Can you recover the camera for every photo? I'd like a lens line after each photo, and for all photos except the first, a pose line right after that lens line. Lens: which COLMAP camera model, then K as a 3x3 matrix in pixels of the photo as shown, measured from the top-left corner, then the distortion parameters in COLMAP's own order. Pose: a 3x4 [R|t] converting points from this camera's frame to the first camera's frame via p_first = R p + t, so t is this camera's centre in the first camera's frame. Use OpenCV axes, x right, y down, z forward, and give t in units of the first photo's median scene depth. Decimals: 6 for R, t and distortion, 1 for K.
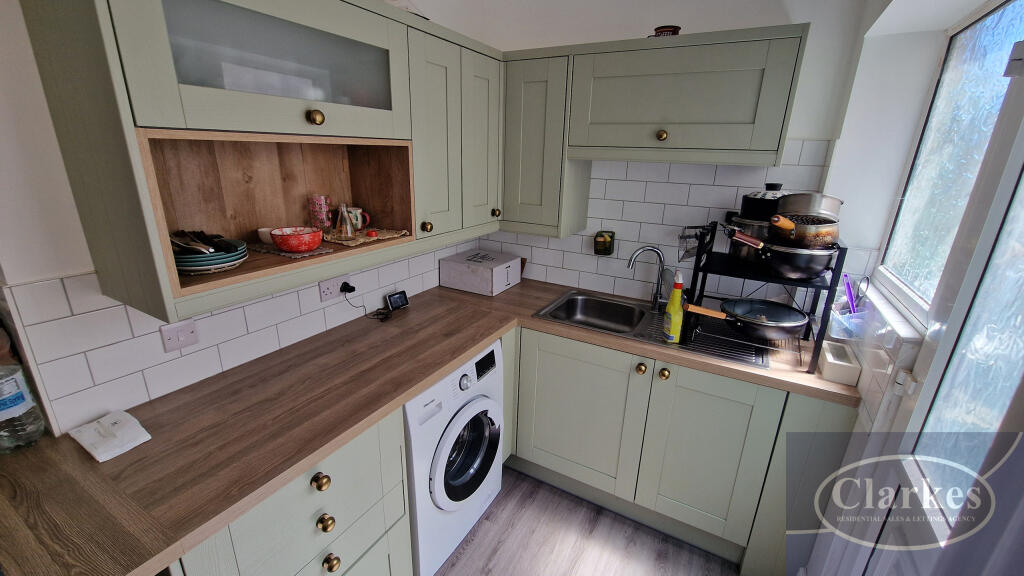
lens RADIAL K [[421.3, 0, 512.0], [0, 421.3, 288.0], [0, 0, 1]] dist [-0.000556, 0.000158]
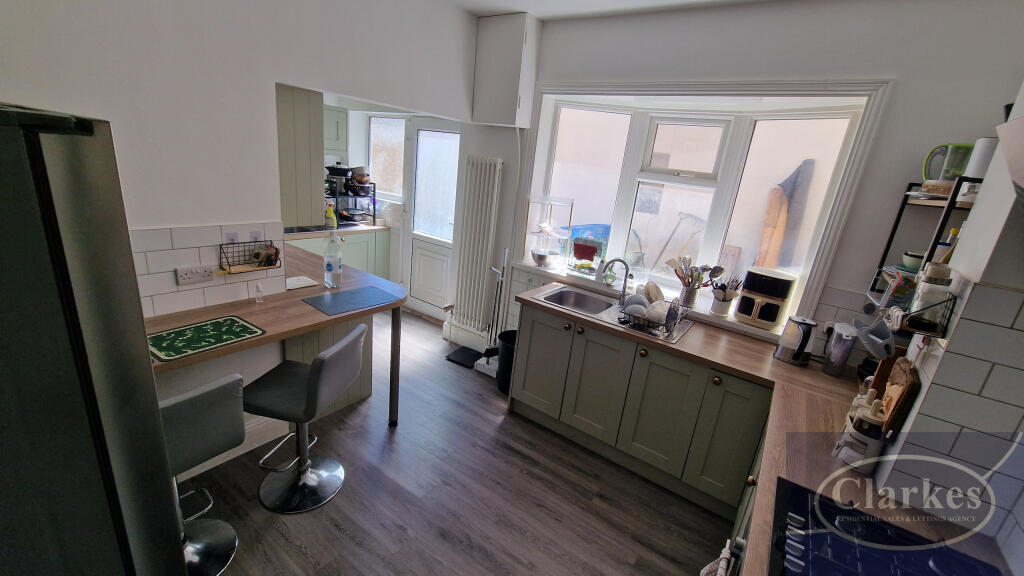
lens RADIAL K [[421.3, 0, 512.0], [0, 421.3, 288.0], [0, 0, 1]] dist [-0.000556, 0.000158]
pose [[0.106022, -0.308107, 0.945425, -3.319840], [0.197244, 0.938408, 0.283701, -0.068692], [-0.974605, 0.156401, 0.160264, -0.587230]]
